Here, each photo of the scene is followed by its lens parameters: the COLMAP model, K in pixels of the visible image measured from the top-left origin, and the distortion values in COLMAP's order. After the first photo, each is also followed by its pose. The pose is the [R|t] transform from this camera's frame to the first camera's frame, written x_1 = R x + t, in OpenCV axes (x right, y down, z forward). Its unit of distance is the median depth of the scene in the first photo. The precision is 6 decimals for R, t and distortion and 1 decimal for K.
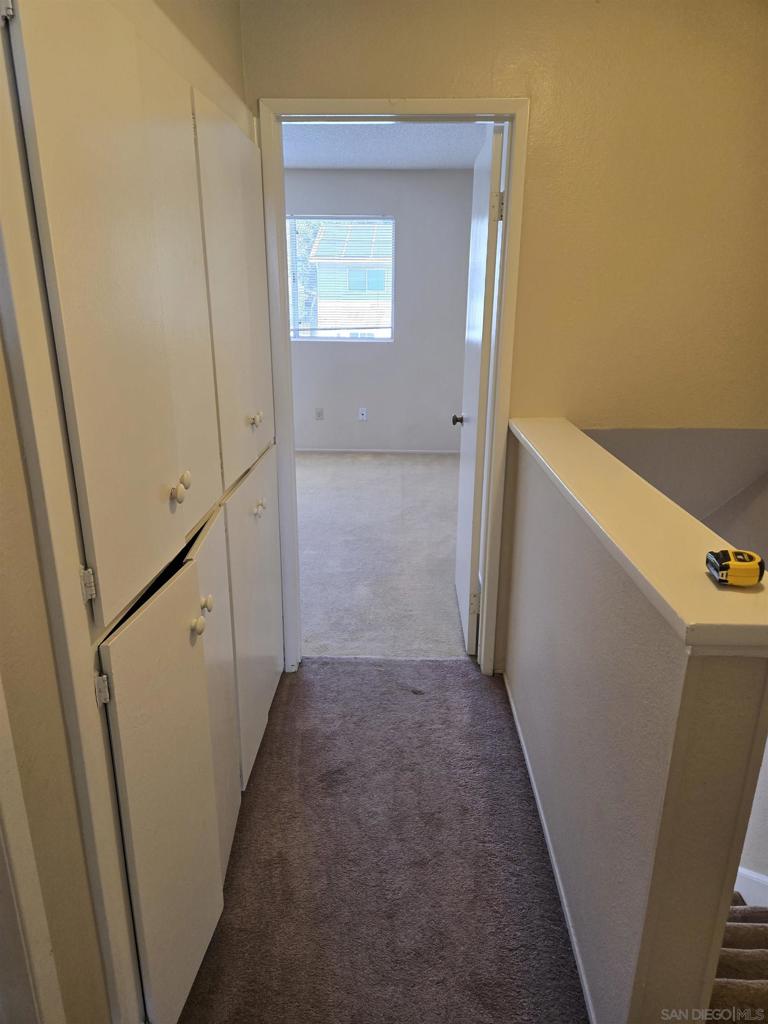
lens RADIAL K [[689.0, 0, 378.7], [0, 689.0, 507.6], [0, 0, 1]] dist [0.035740, -0.023739]
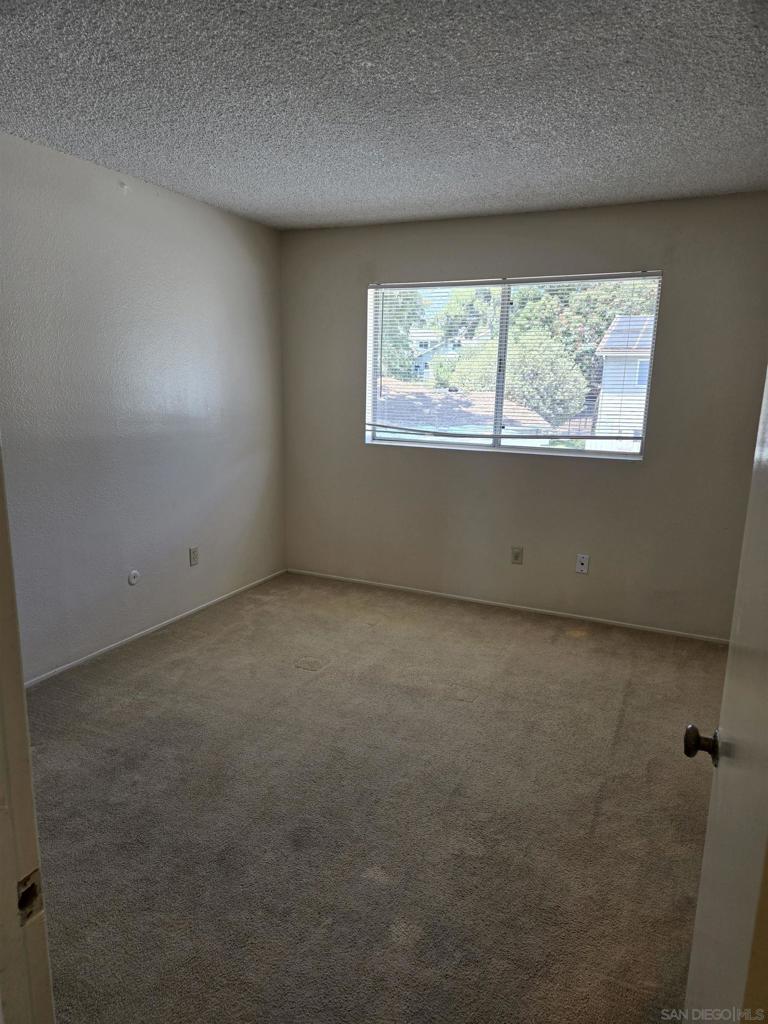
lens RADIAL K [[689.0, 0, 391.5], [0, 689.0, 509.6], [0, 0, 1]] dist [0.035740, -0.023739]
pose [[0.924924, 0.092380, -0.368756, 0.062390], [-0.138183, 0.985372, -0.099742, -0.128718], [0.354148, 0.143209, 0.924159, 0.435374]]
